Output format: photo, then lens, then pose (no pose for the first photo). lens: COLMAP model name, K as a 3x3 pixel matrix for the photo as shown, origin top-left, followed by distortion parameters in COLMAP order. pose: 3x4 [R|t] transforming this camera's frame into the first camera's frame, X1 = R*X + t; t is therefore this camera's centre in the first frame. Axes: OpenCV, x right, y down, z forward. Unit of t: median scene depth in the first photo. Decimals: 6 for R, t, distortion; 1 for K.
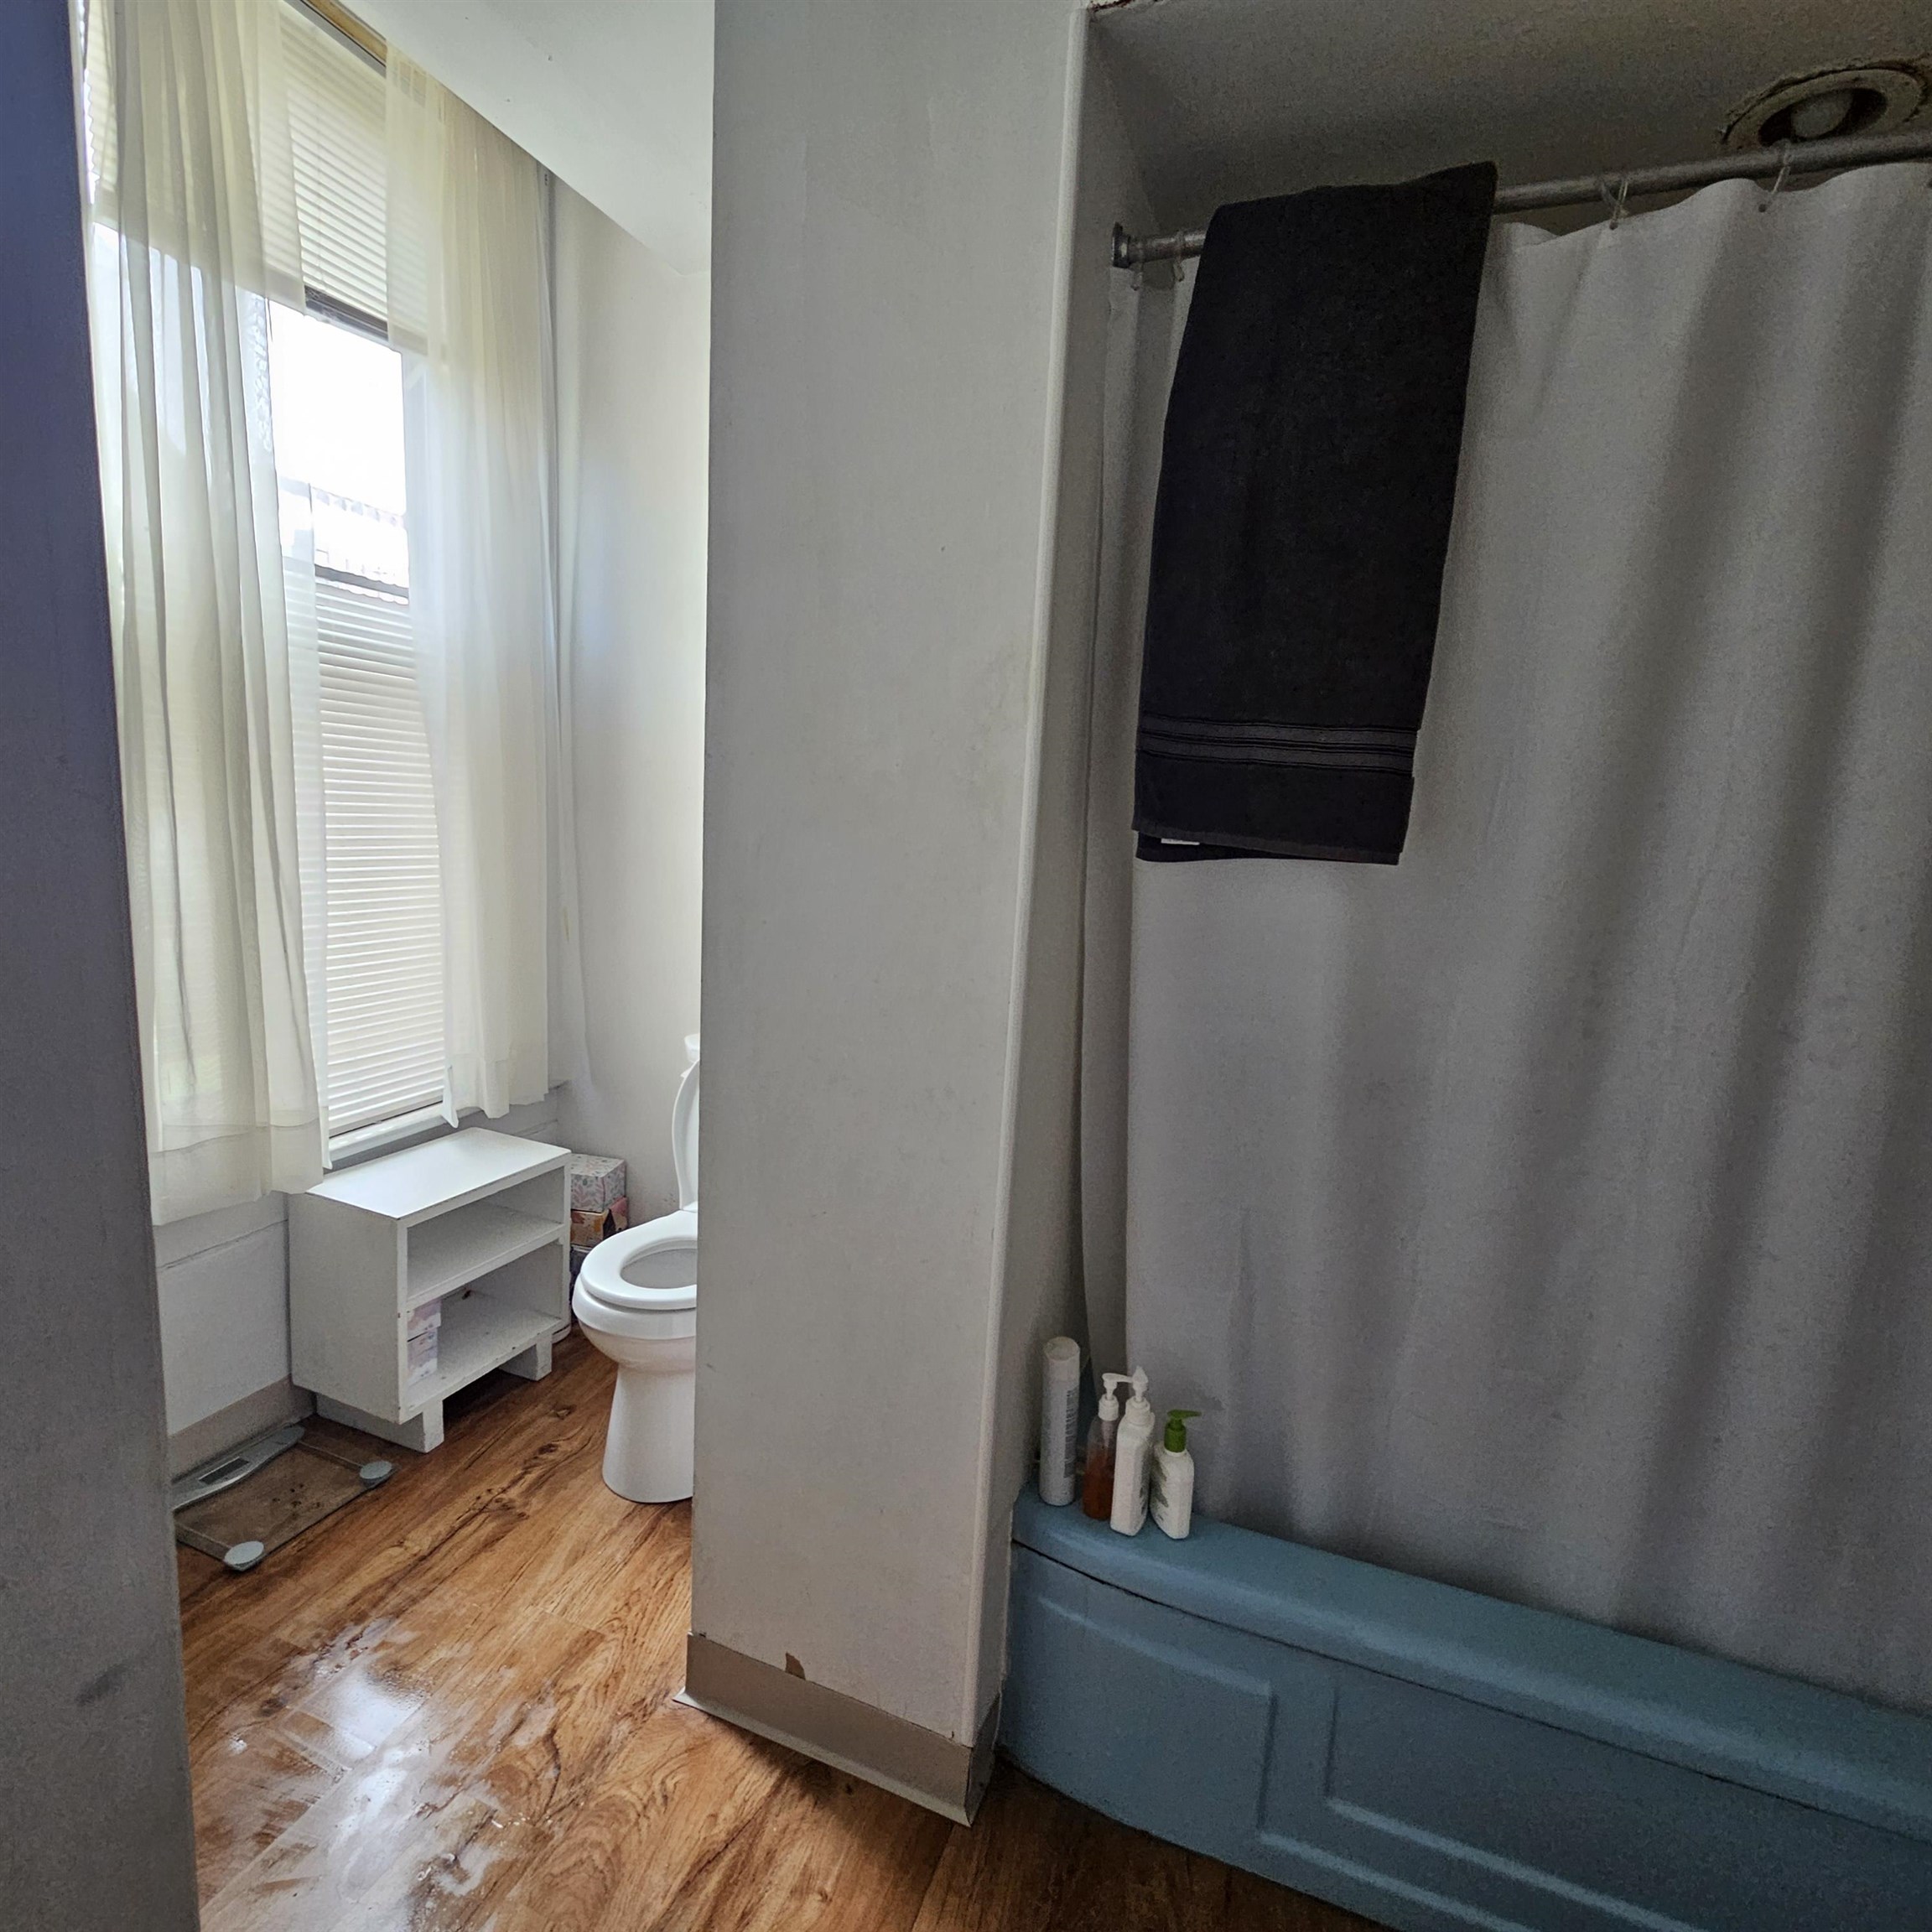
lens RADIAL K [[1073.6, 0, 955.7], [0, 1073.6, 972.3], [0, 0, 1]] dist [-0.002011, 0.002999]
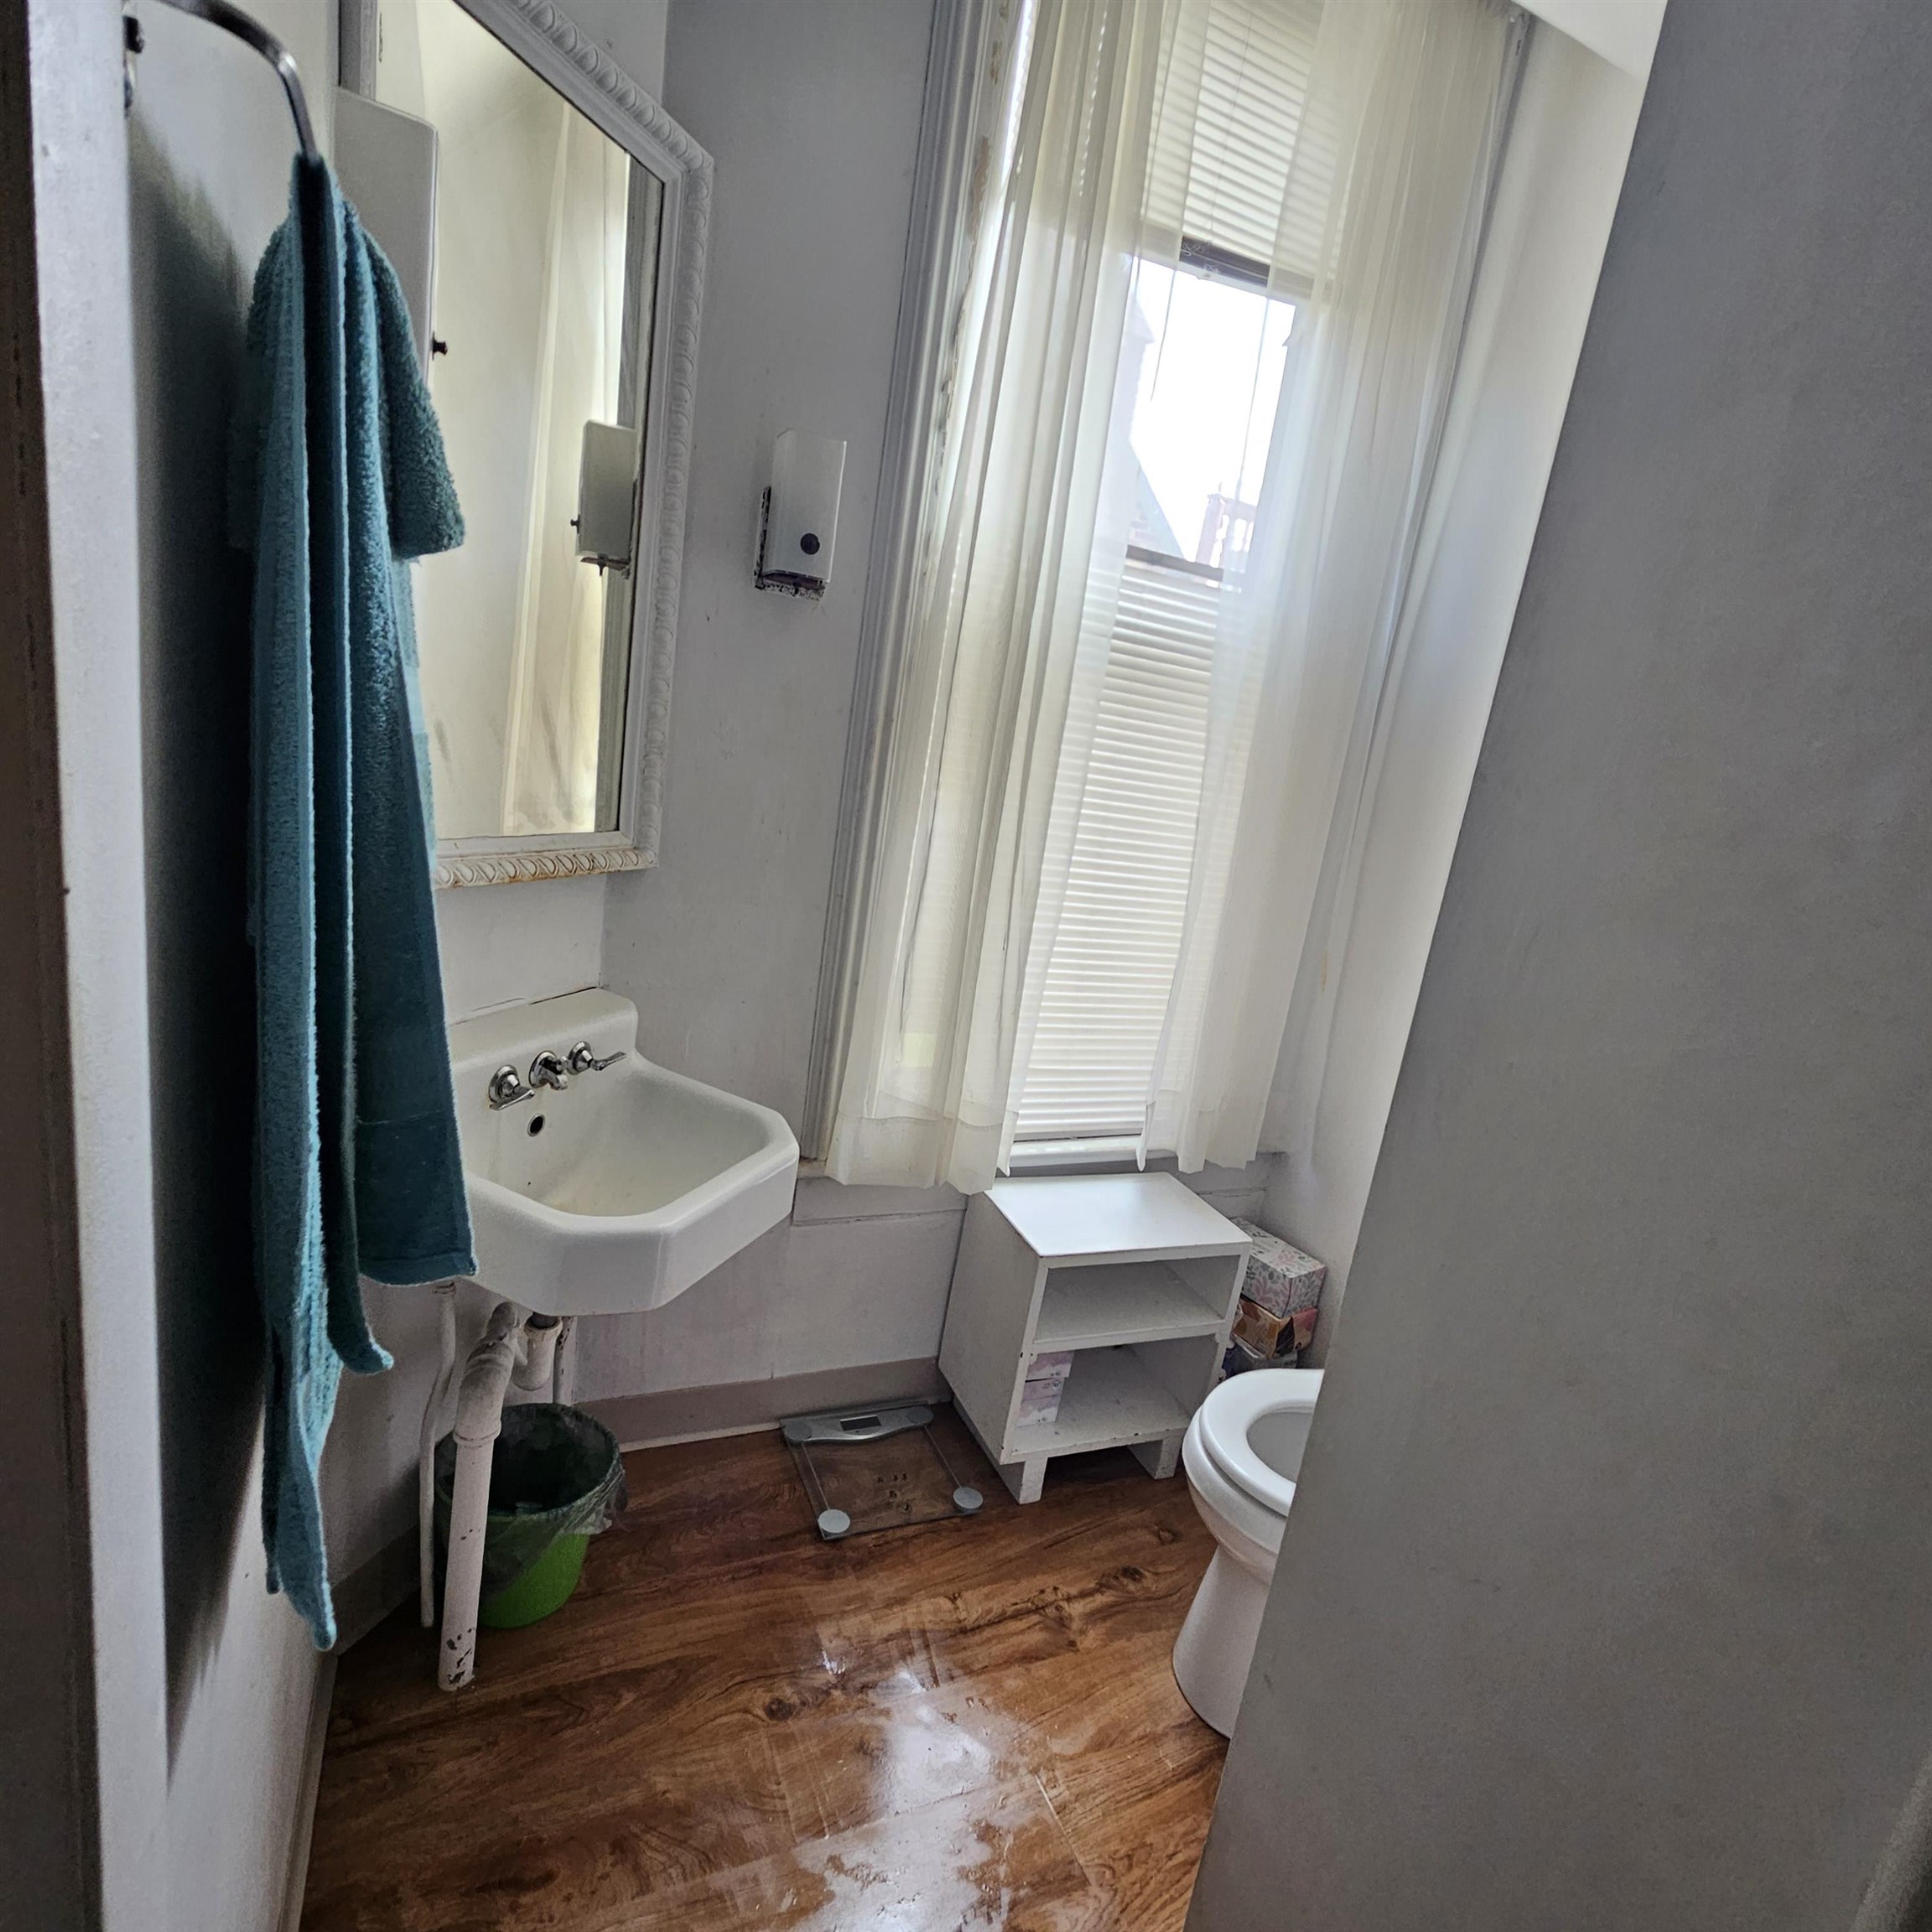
lens RADIAL K [[1073.6, 0, 955.7], [0, 1073.6, 972.3], [0, 0, 1]] dist [-0.002011, 0.002999]
pose [[0.707875, 0.204200, -0.676177, -0.001574], [-0.213442, 0.974386, 0.070809, -0.052798], [0.673317, 0.094200, 0.733329, 0.248868]]
